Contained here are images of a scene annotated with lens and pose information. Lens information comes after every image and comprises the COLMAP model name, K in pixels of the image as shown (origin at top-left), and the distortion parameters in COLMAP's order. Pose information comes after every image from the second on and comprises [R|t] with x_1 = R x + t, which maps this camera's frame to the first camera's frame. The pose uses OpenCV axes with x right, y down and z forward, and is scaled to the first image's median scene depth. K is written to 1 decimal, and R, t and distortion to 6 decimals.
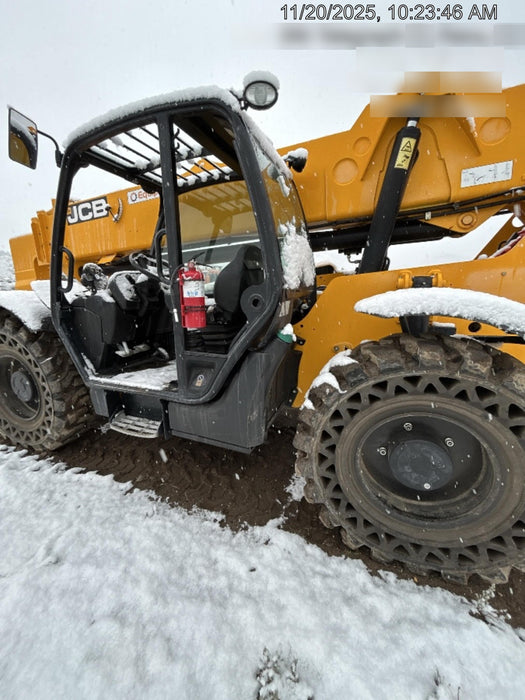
lens RADIAL K [[281.0, 0, 263.8], [0, 281.0, 348.4], [0, 0, 1]] dist [0.002536, 0.000091]
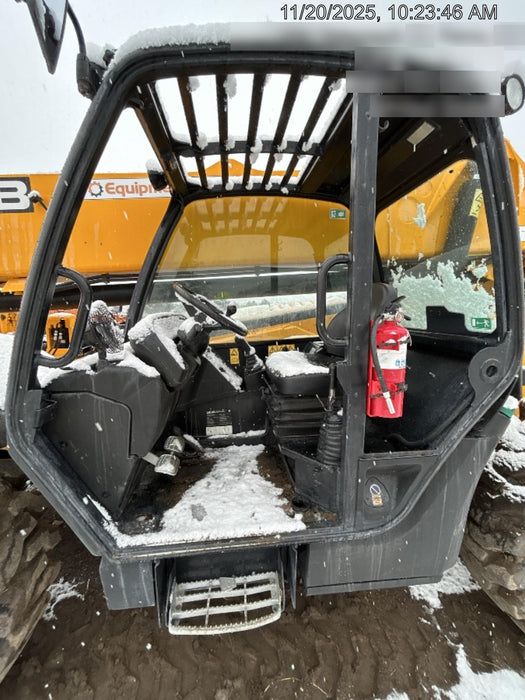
lens RADIAL K [[281.0, 0, 263.8], [0, 281.0, 348.4], [0, 0, 1]] dist [0.002536, 0.000091]
pose [[0.882685, -0.060080, 0.466110, -0.424758], [0.099954, 0.993103, -0.061278, -0.114864], [-0.459214, 0.100678, 0.882602, 0.313209]]
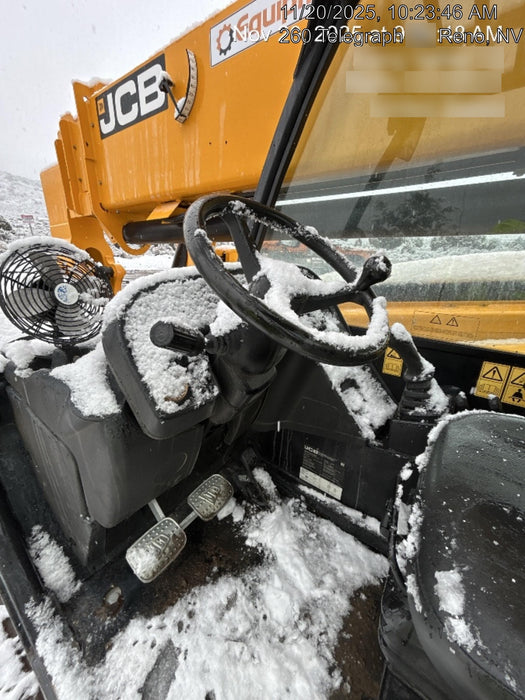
lens RADIAL K [[281.0, 0, 263.8], [0, 281.0, 348.4], [0, 0, 1]] dist [0.002536, 0.000091]
pose [[0.964544, 0.143688, -0.221379, -0.258766], [-0.109316, 0.980977, 0.160420, -0.191624], [0.240218, -0.130532, 0.961903, 0.570903]]
